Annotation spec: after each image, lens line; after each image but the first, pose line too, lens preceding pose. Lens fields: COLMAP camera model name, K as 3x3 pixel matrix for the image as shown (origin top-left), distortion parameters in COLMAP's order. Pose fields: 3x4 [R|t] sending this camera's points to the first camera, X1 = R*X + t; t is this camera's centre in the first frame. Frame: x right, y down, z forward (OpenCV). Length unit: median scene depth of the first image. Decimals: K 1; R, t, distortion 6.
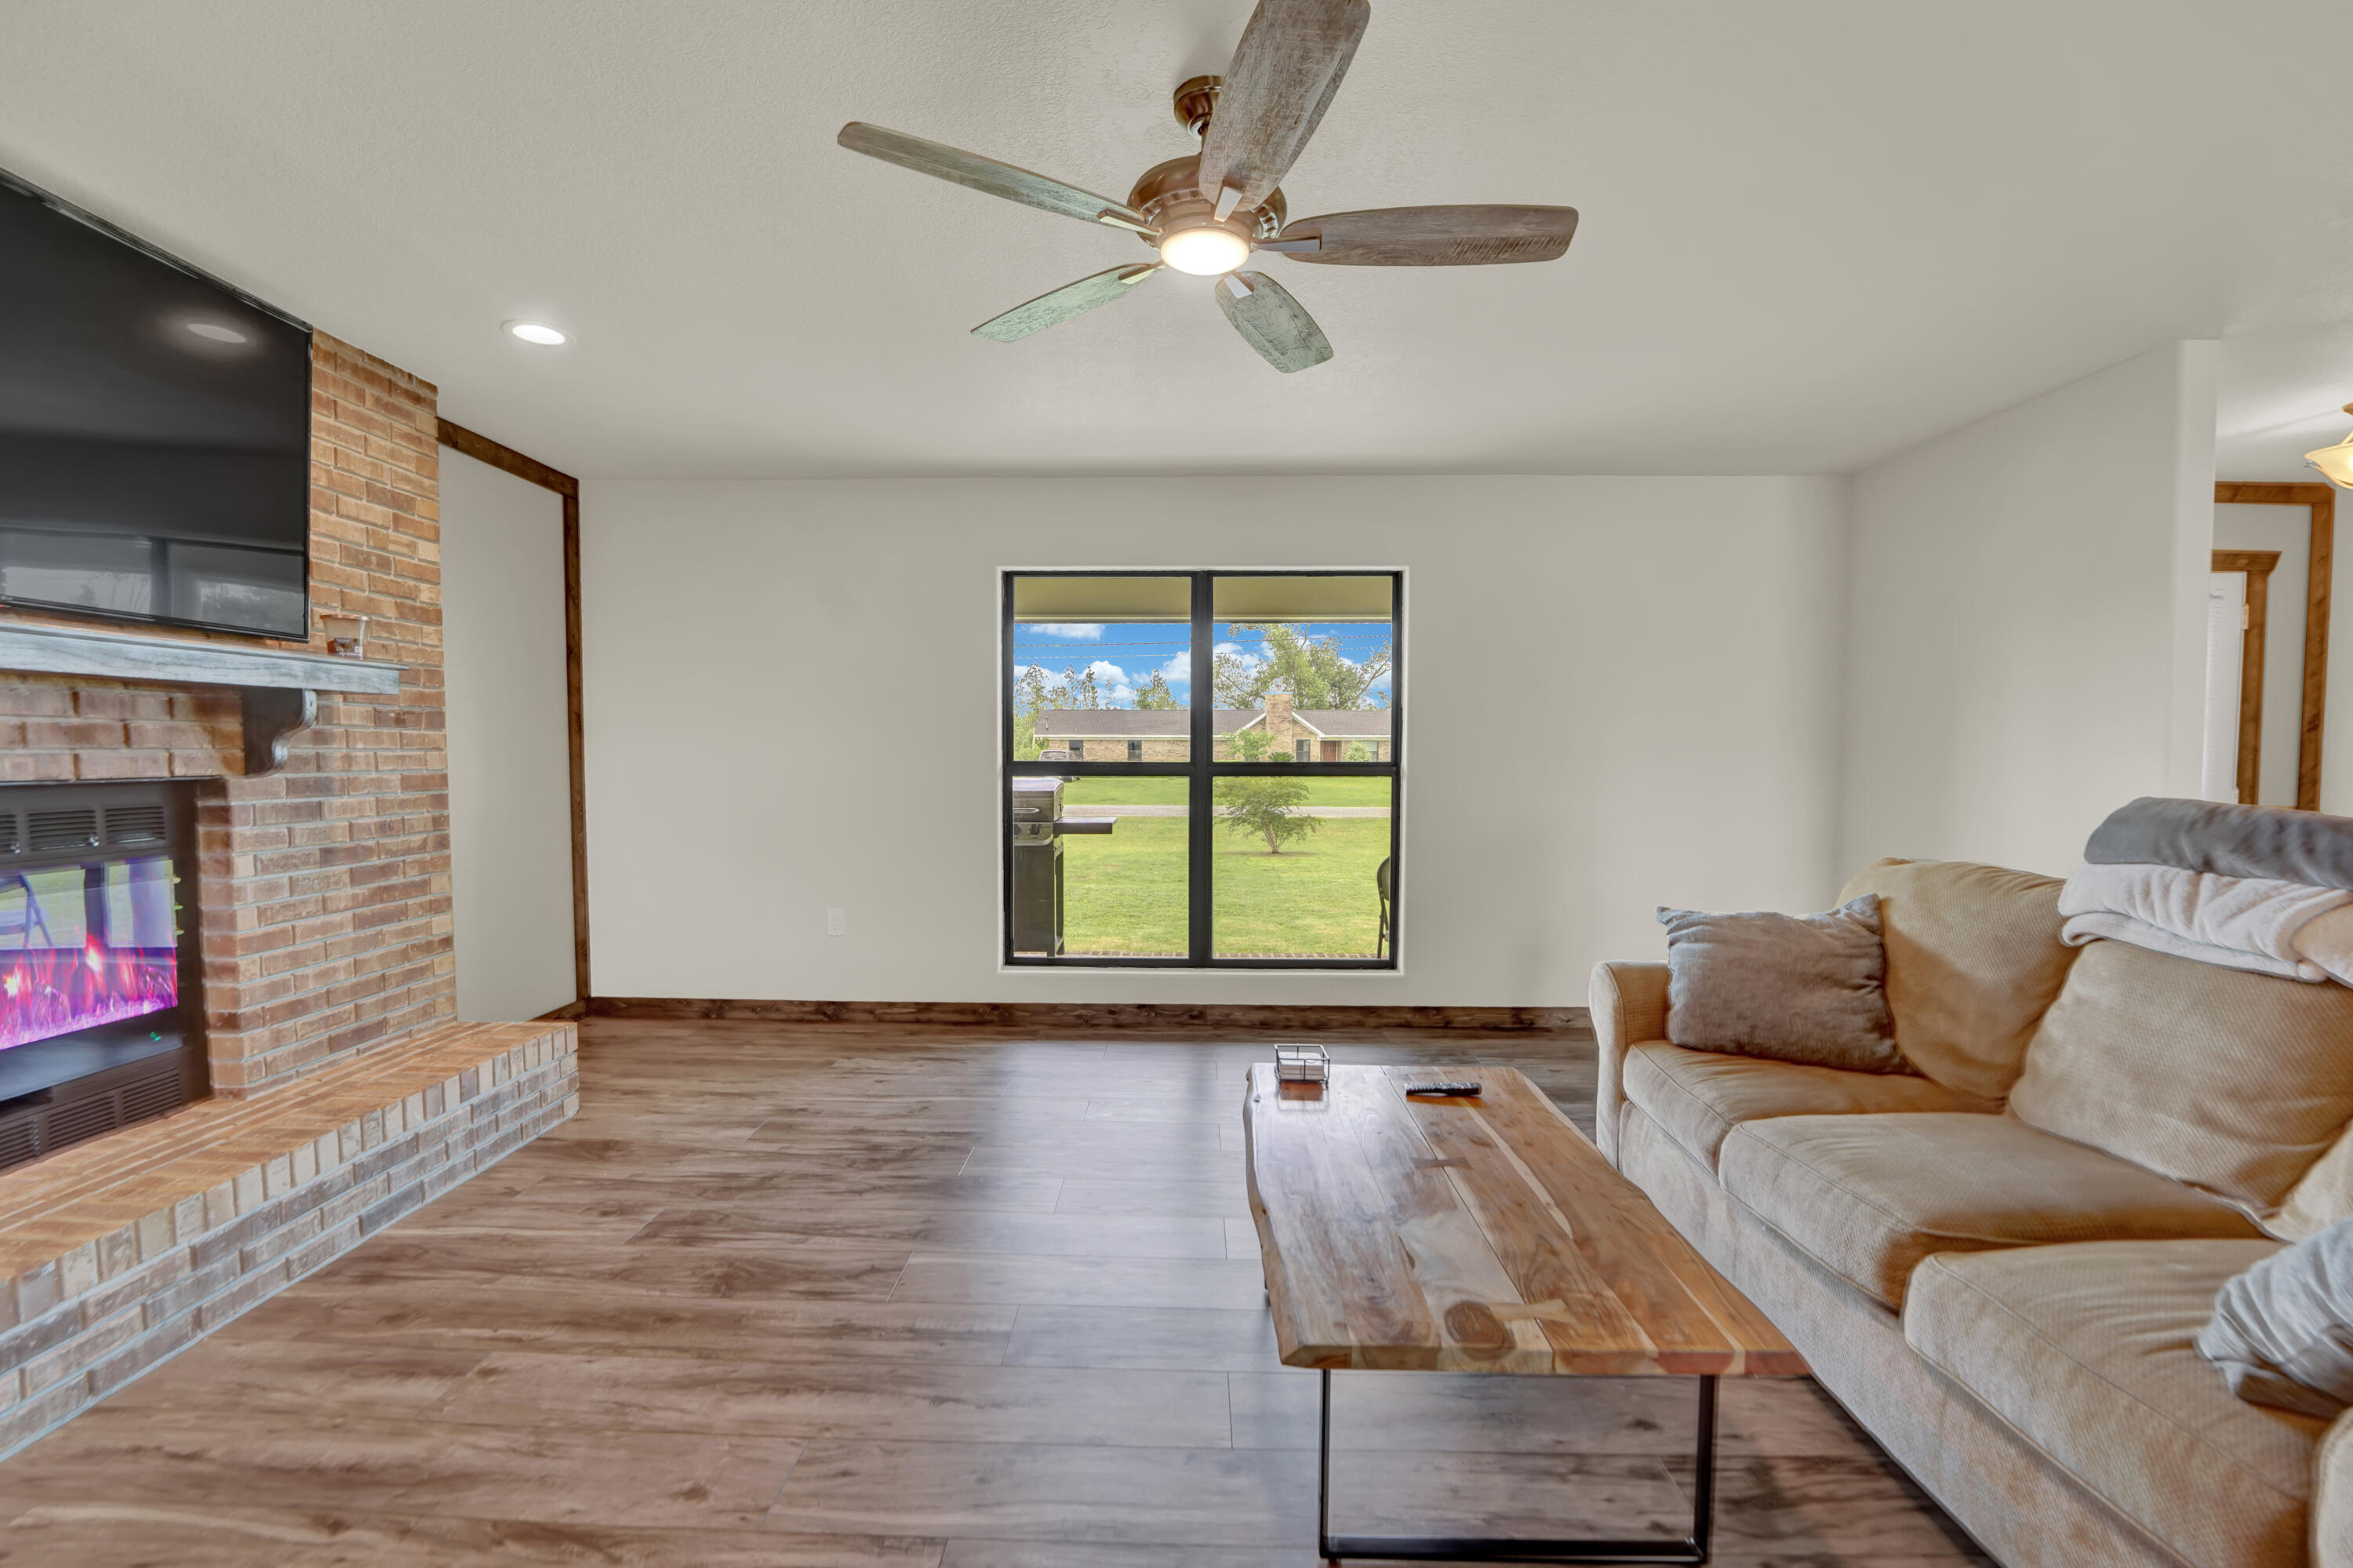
lens RADIAL K [[1015.3, 0, 1162.1], [0, 1015.3, 795.9], [0, 0, 1]] dist [-0.026002, 0.001746]
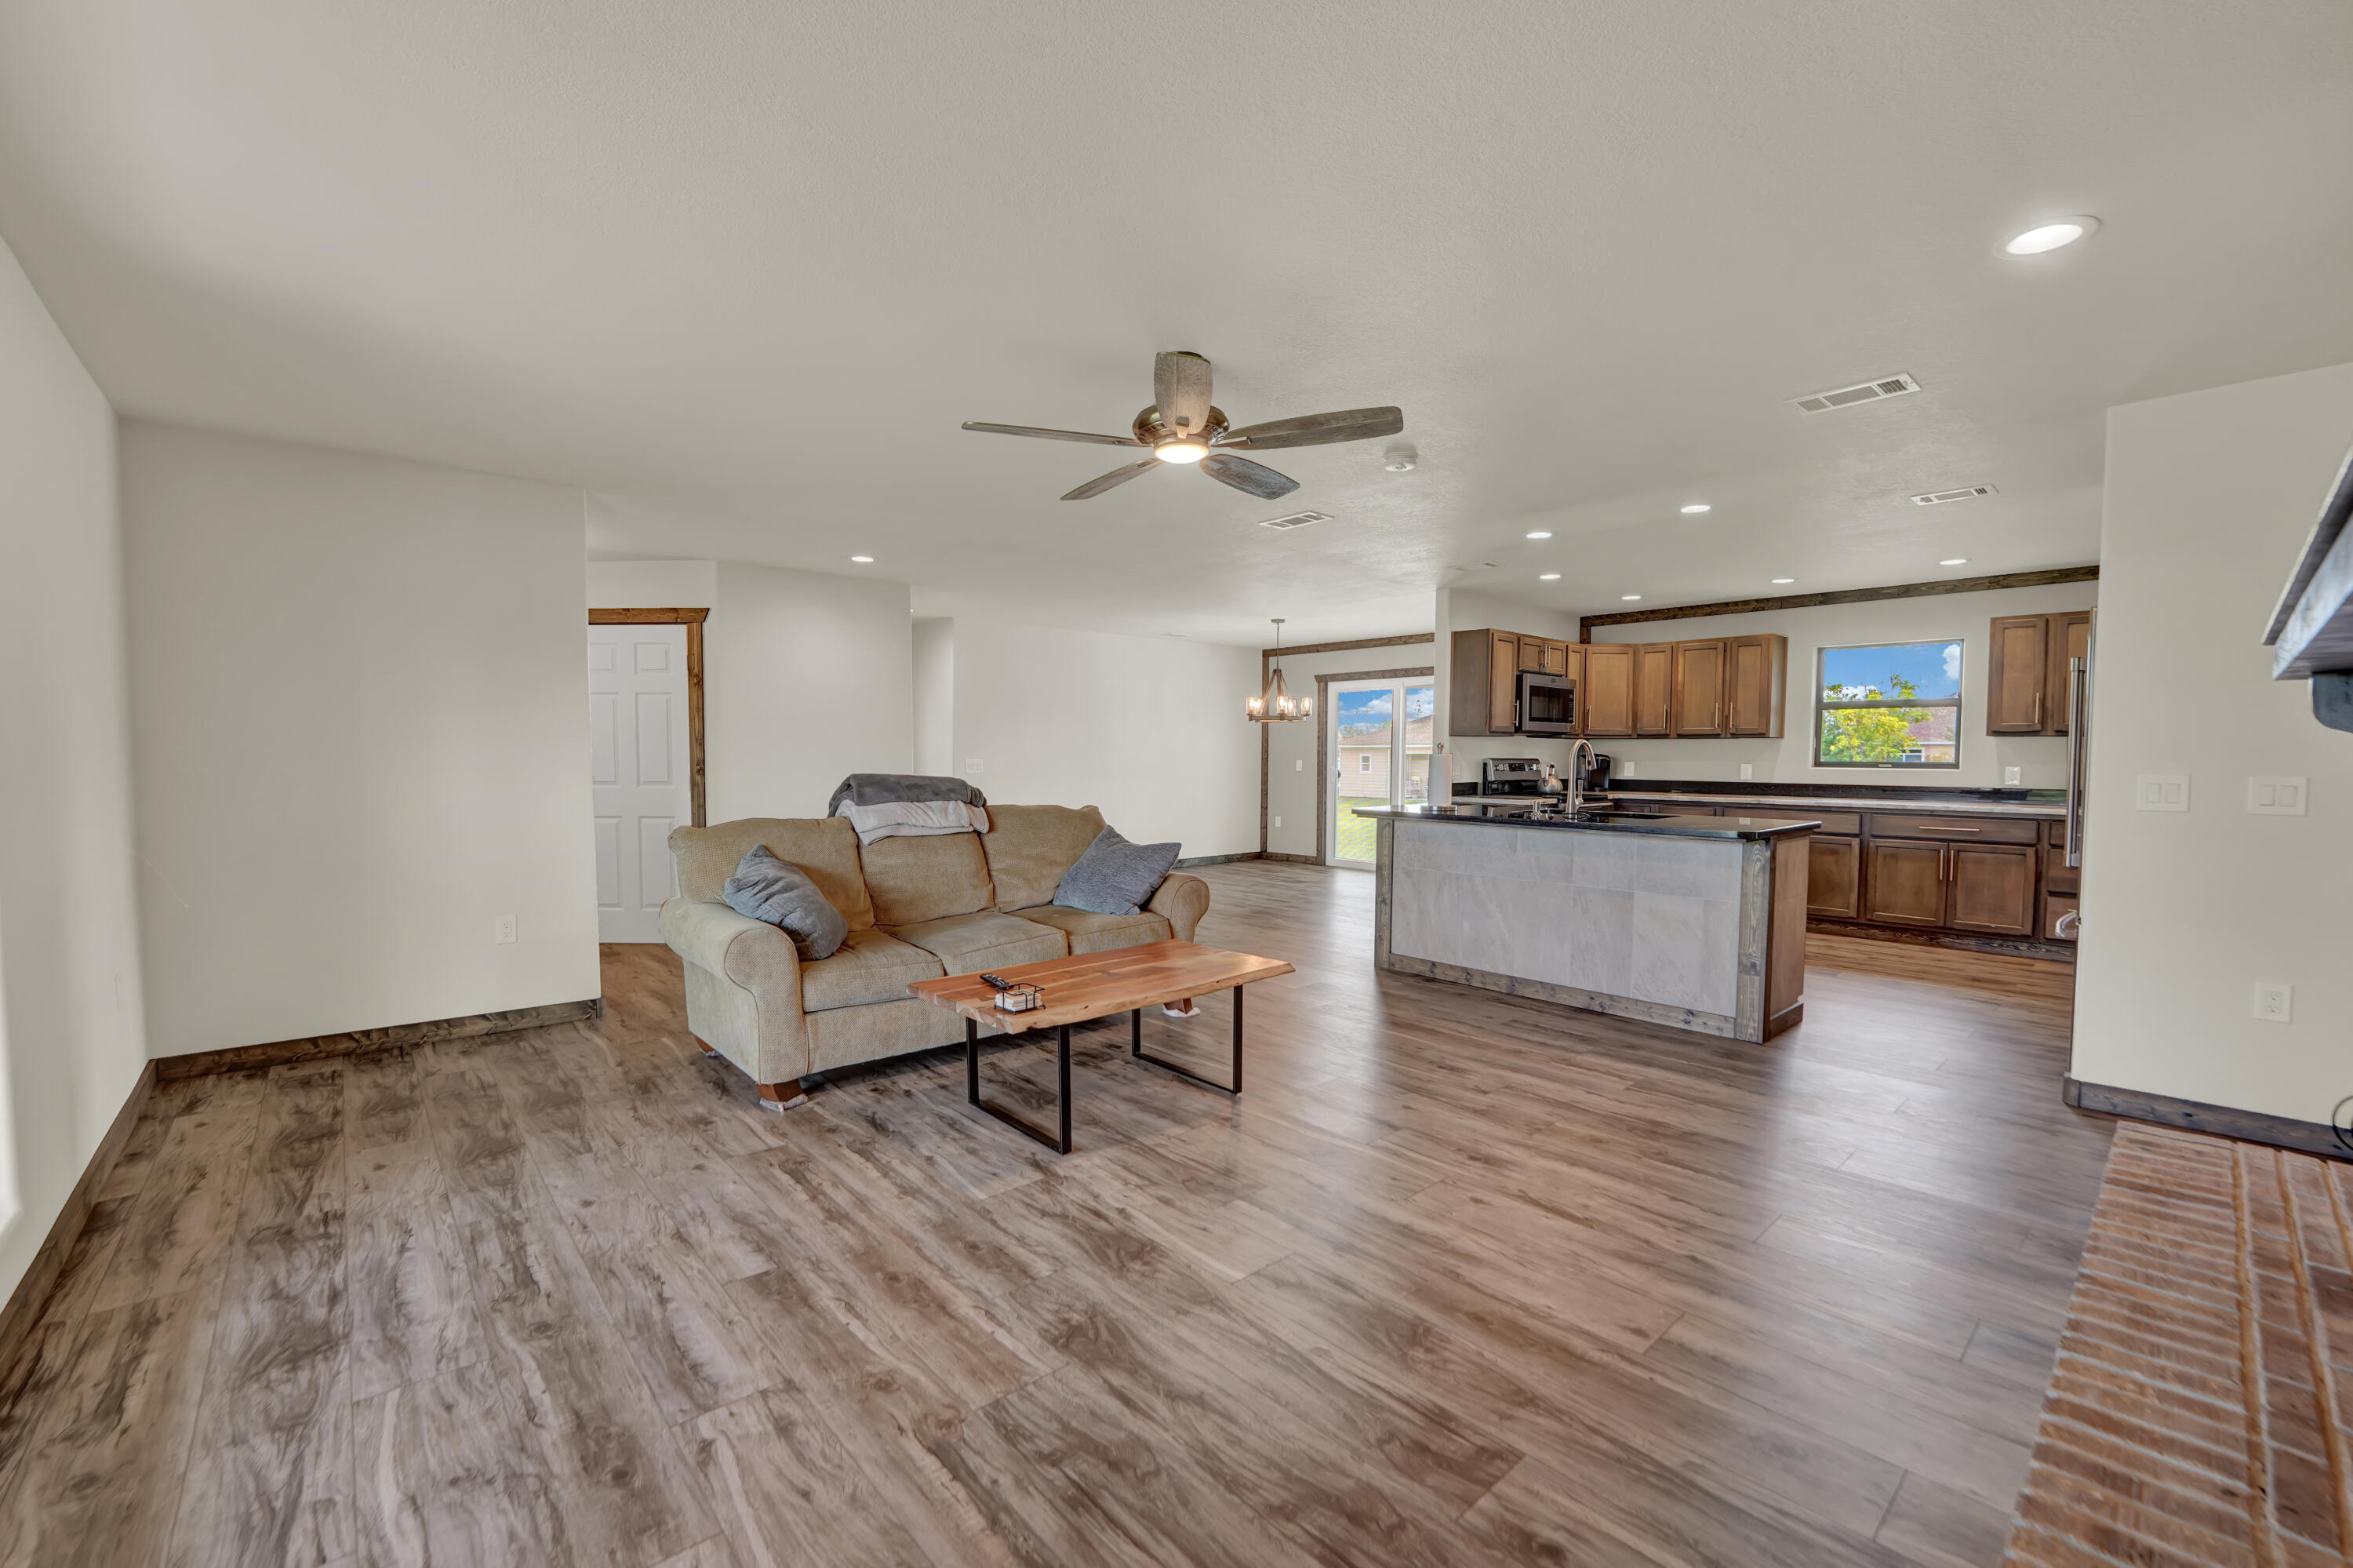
lens RADIAL K [[965.7, 0, 1158.3], [0, 965.7, 800.1], [0, 0, 1]] dist [-0.028958, 0.003146]
pose [[-0.675485, -0.041238, 0.736220, -0.703125], [0.027089, 0.996373, 0.080664, -0.064572], [-0.736876, 0.074431, -0.671918, 1.349618]]
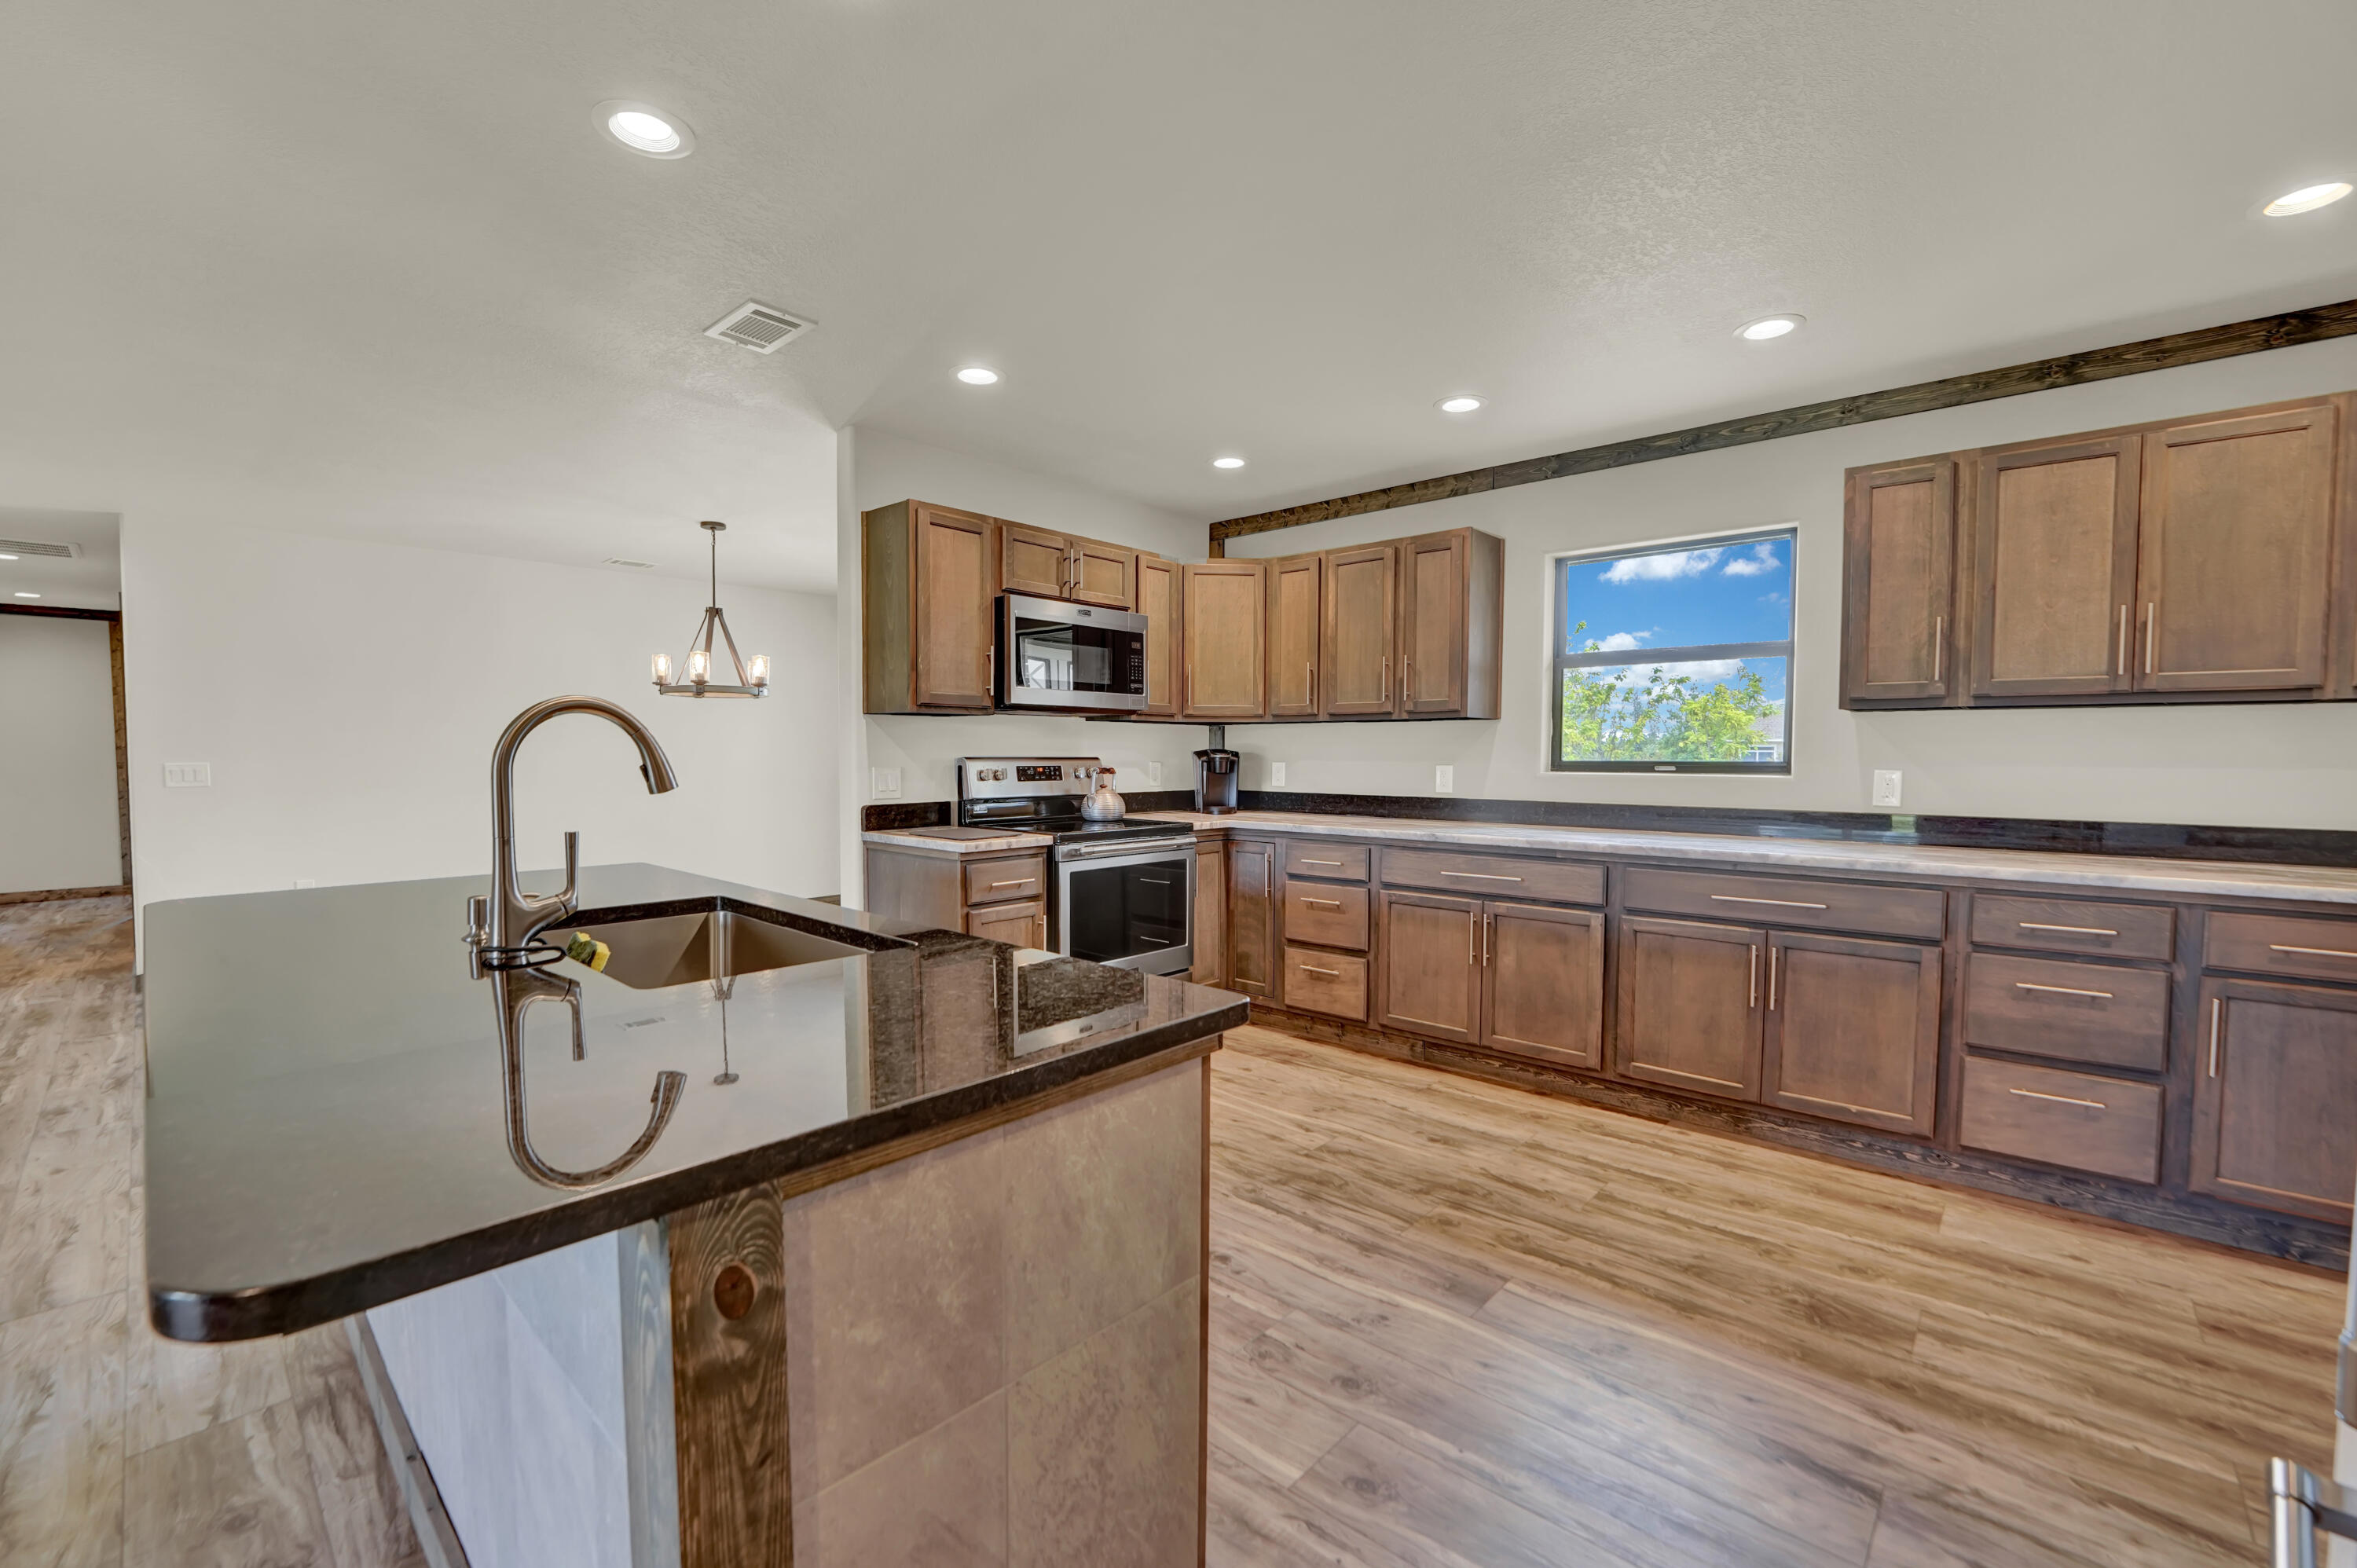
lens RADIAL K [[964.2, 0, 1166.3], [0, 964.2, 800.8], [0, 0, 1]] dist [-0.022326, -0.000609]
pose [[-0.756125, -0.038108, 0.653316, -0.525855], [0.025156, 0.995873, 0.087204, 0.002067], [-0.653943, 0.082372, -0.752046, -0.122062]]
